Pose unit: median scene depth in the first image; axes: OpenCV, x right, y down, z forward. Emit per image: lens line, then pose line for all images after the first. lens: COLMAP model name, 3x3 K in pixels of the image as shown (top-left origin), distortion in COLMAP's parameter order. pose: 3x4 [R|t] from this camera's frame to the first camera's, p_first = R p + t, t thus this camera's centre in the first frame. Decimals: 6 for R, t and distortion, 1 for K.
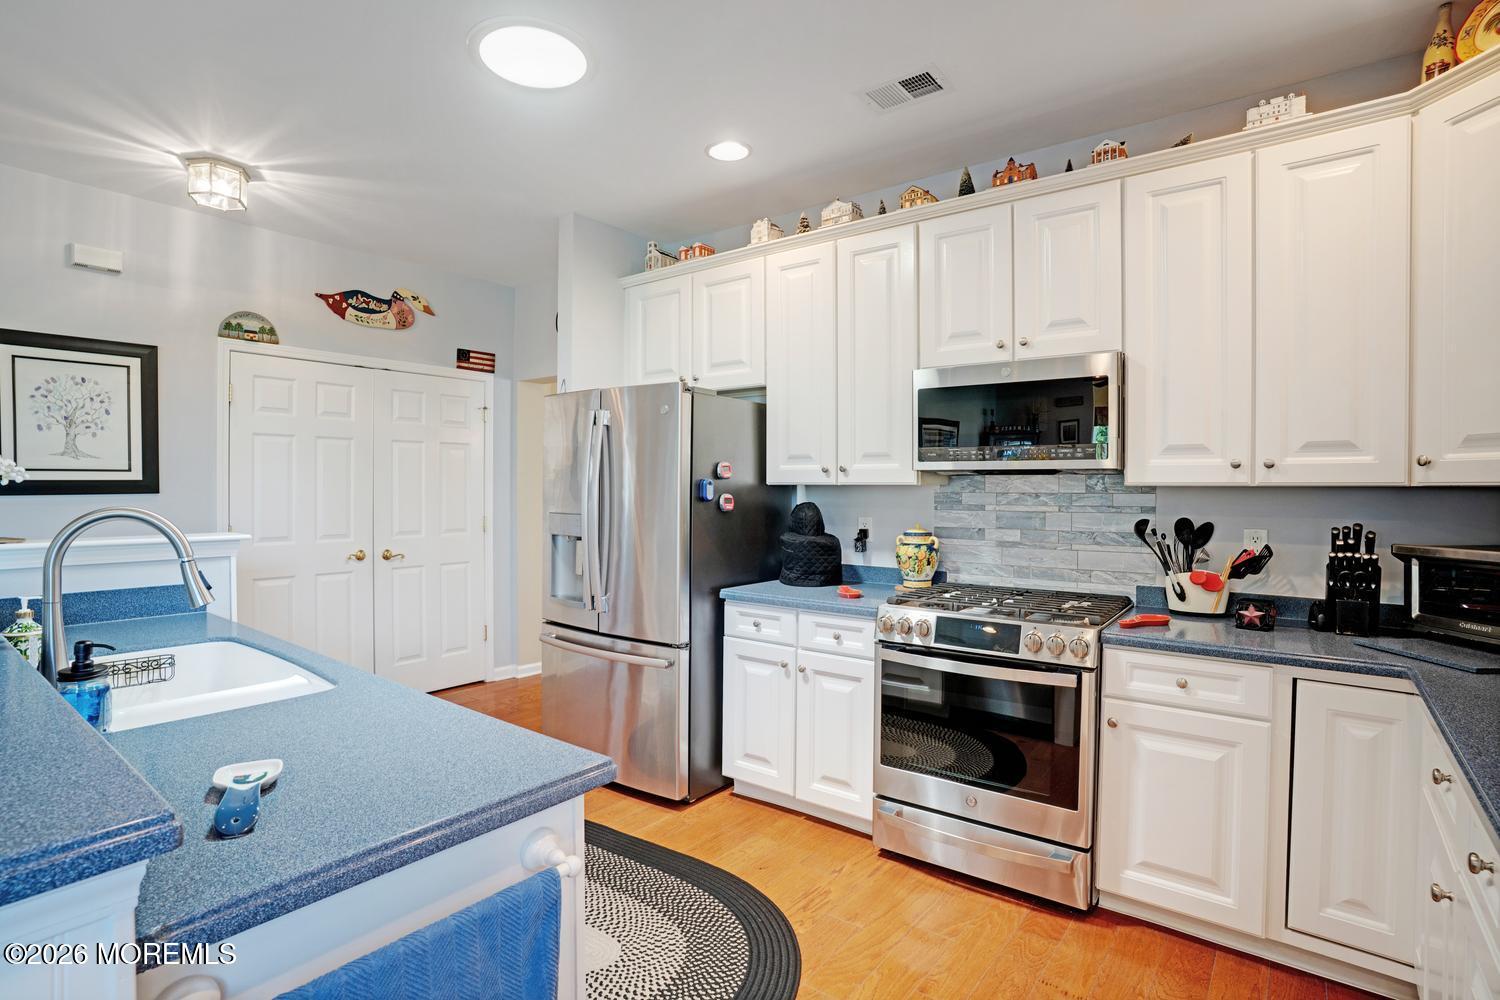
lens RADIAL K [[755.8, 0, 753.7], [0, 755.8, 494.0], [0, 0, 1]] dist [-0.071528, 0.026963]
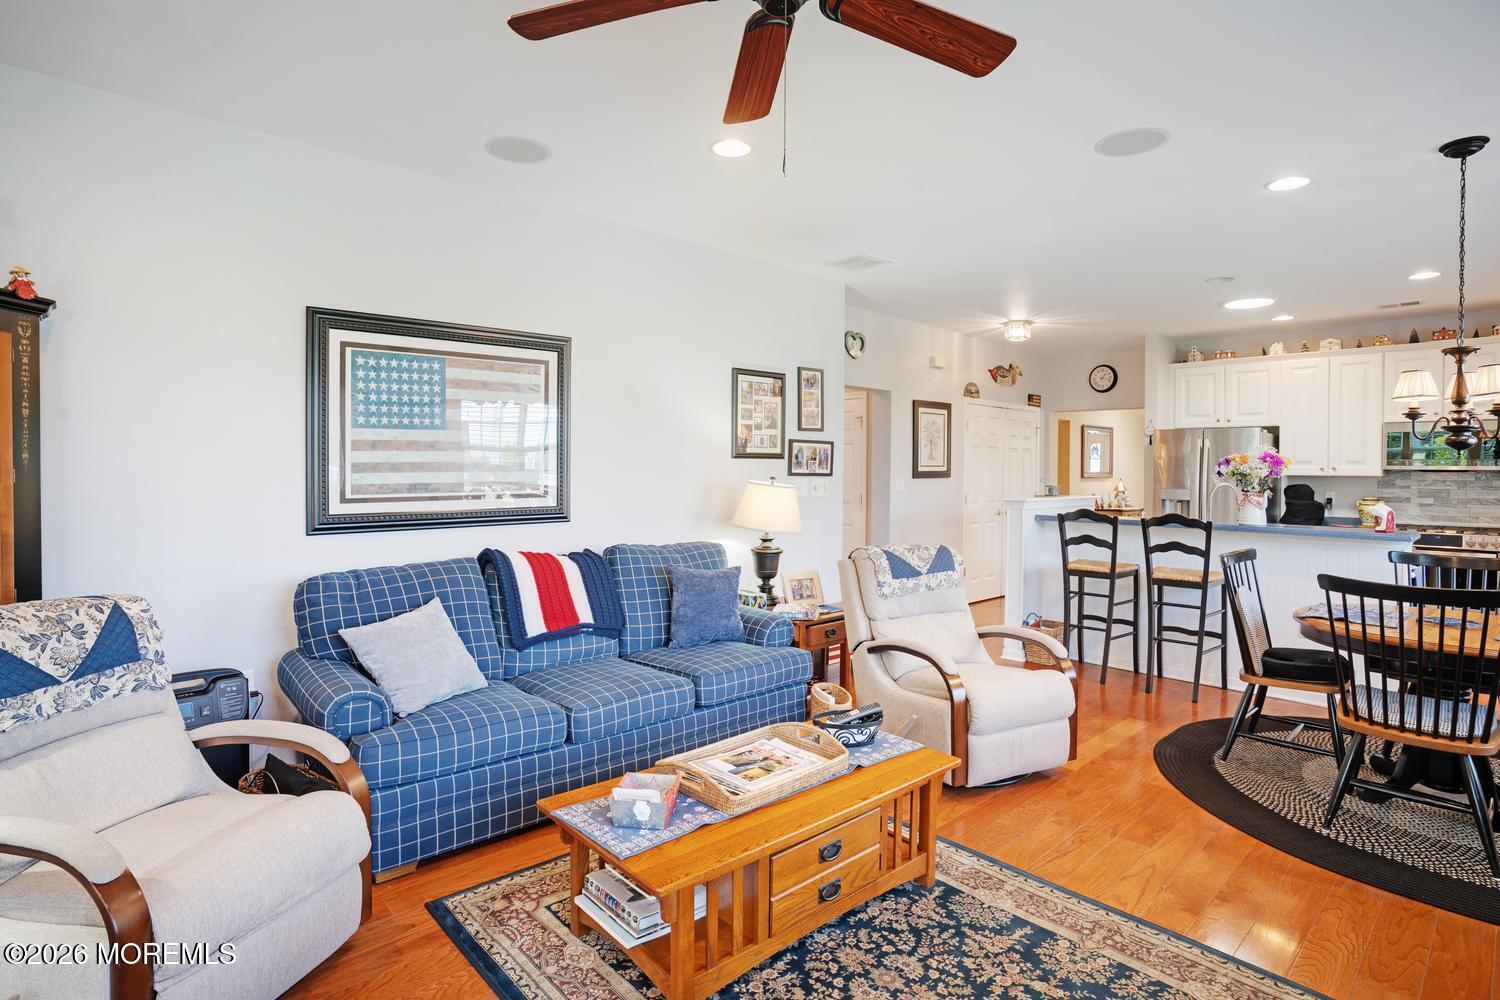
lens RADIAL K [[755.8, 0, 757.8], [0, 755.8, 473.6], [0, 0, 1]] dist [-0.071528, 0.026963]
pose [[0.985829, 0.007147, -0.167602, -1.193860], [-0.008503, 0.999937, -0.007377, 0.010377], [0.167539, 0.008698, 0.985827, -1.339789]]
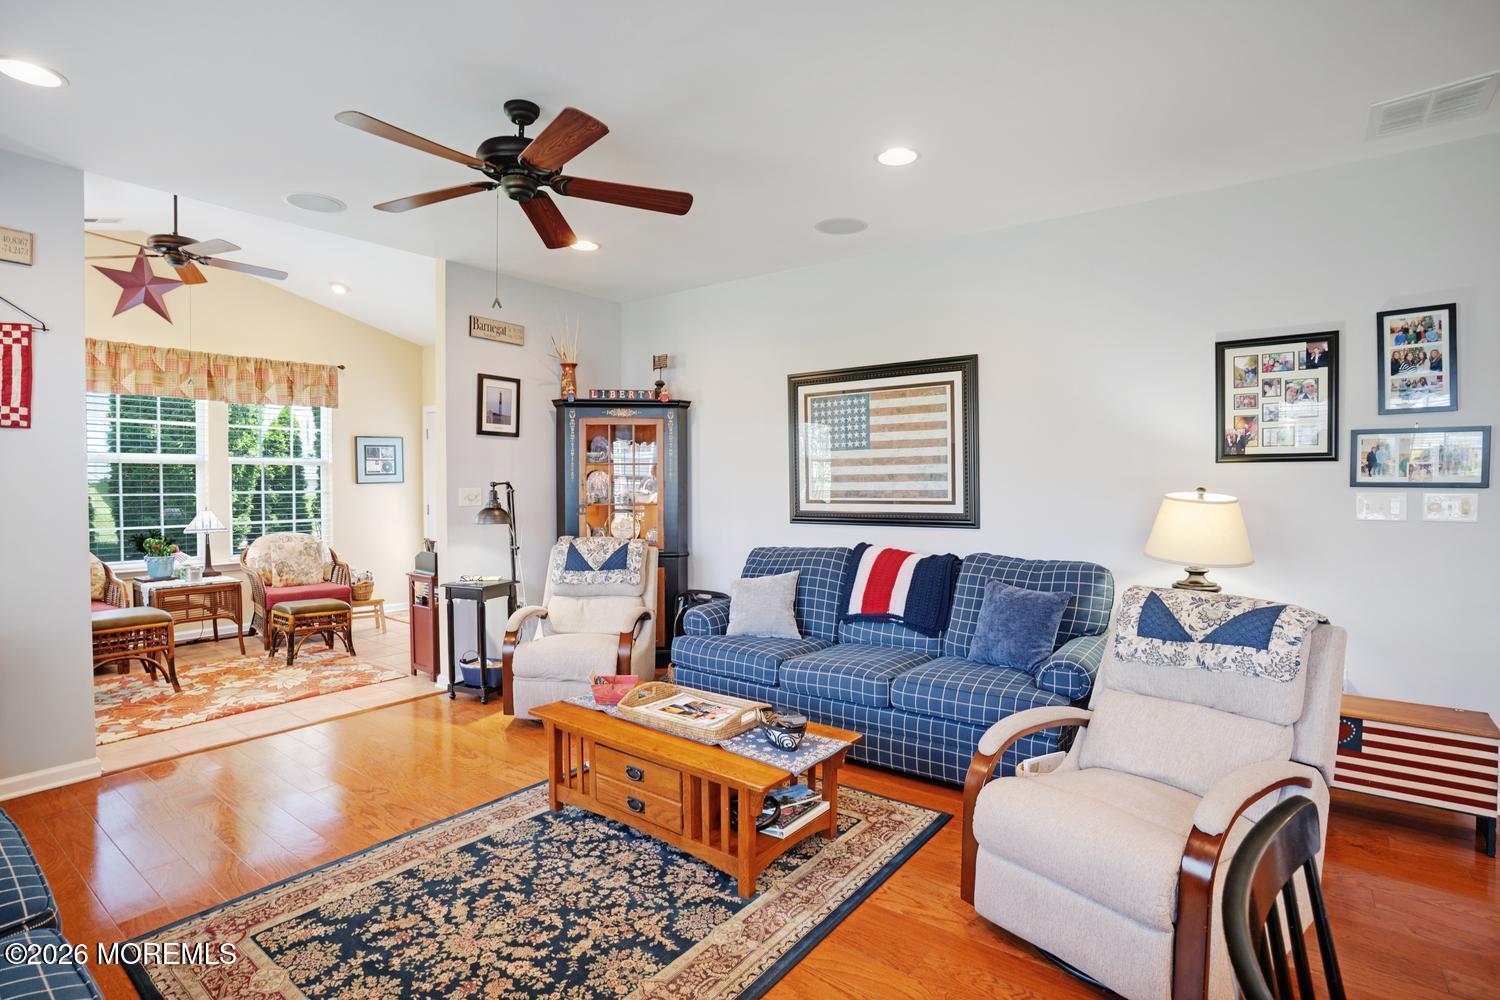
lens RADIAL K [[755.8, 0, 743.8], [0, 755.8, 487.7], [0, 0, 1]] dist [-0.071528, 0.026963]
pose [[0.001170, 0.009562, -0.999954, -0.349499], [-0.012002, 0.999882, 0.009547, 0.003755], [0.999927, 0.011991, 0.001284, -0.520726]]
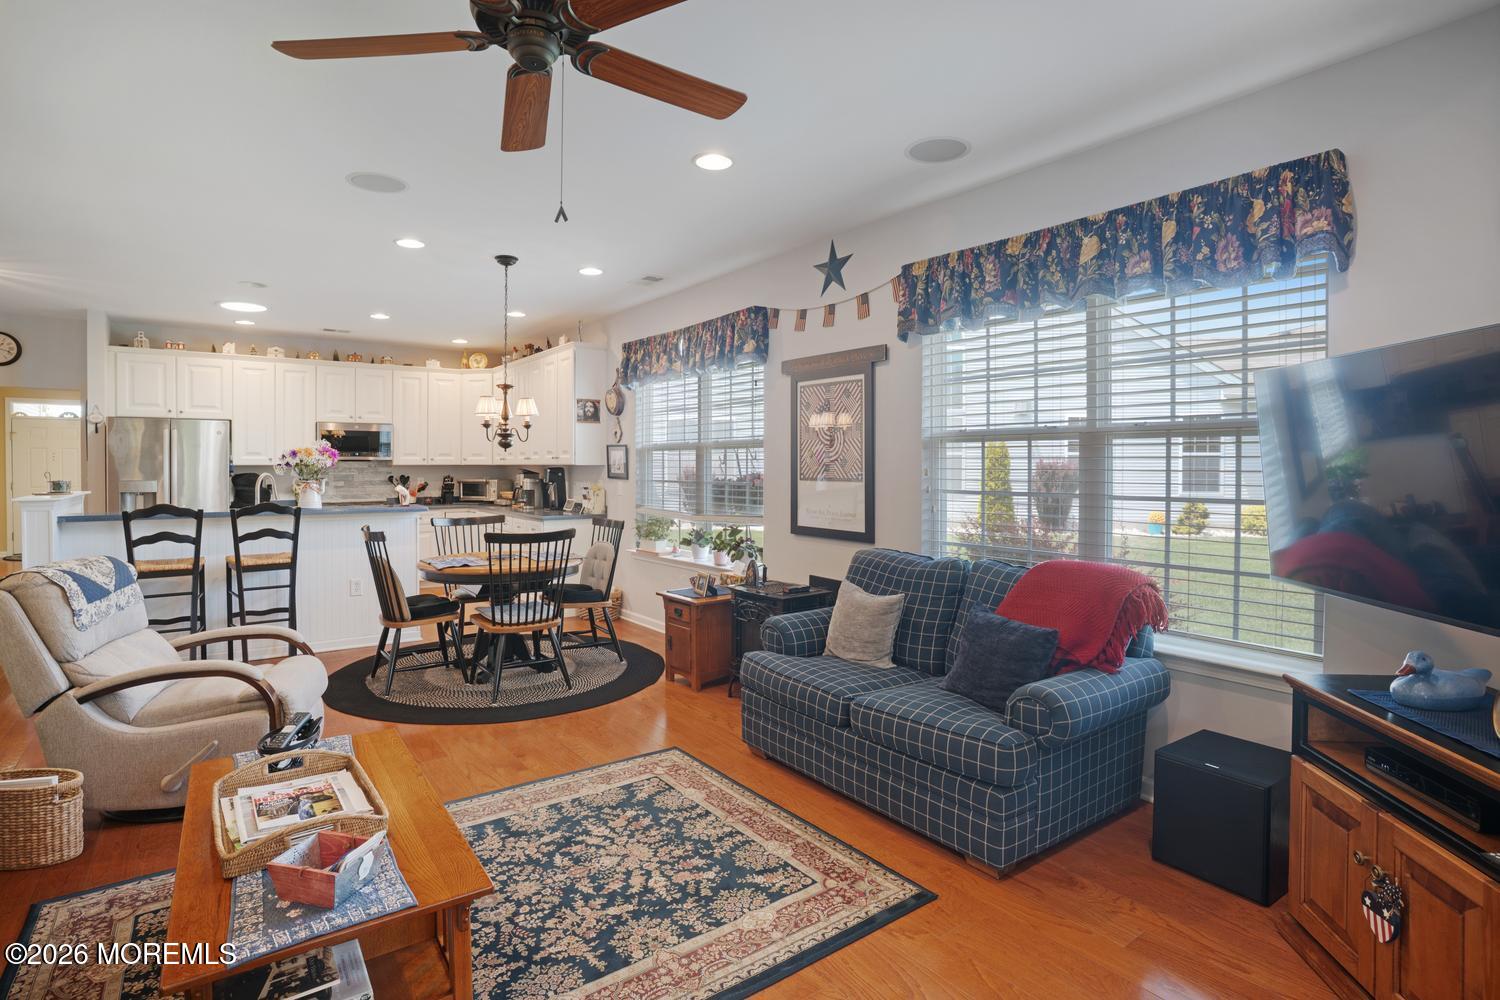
lens RADIAL K [[755.8, 0, 720.7], [0, 755.8, 469.8], [0, 0, 1]] dist [-0.071528, 0.026963]
pose [[0.303502, -0.010881, 0.952769, -1.834822], [0.012925, 0.999890, 0.007302, 0.003496], [-0.952743, 0.010098, 0.303609, -1.141229]]
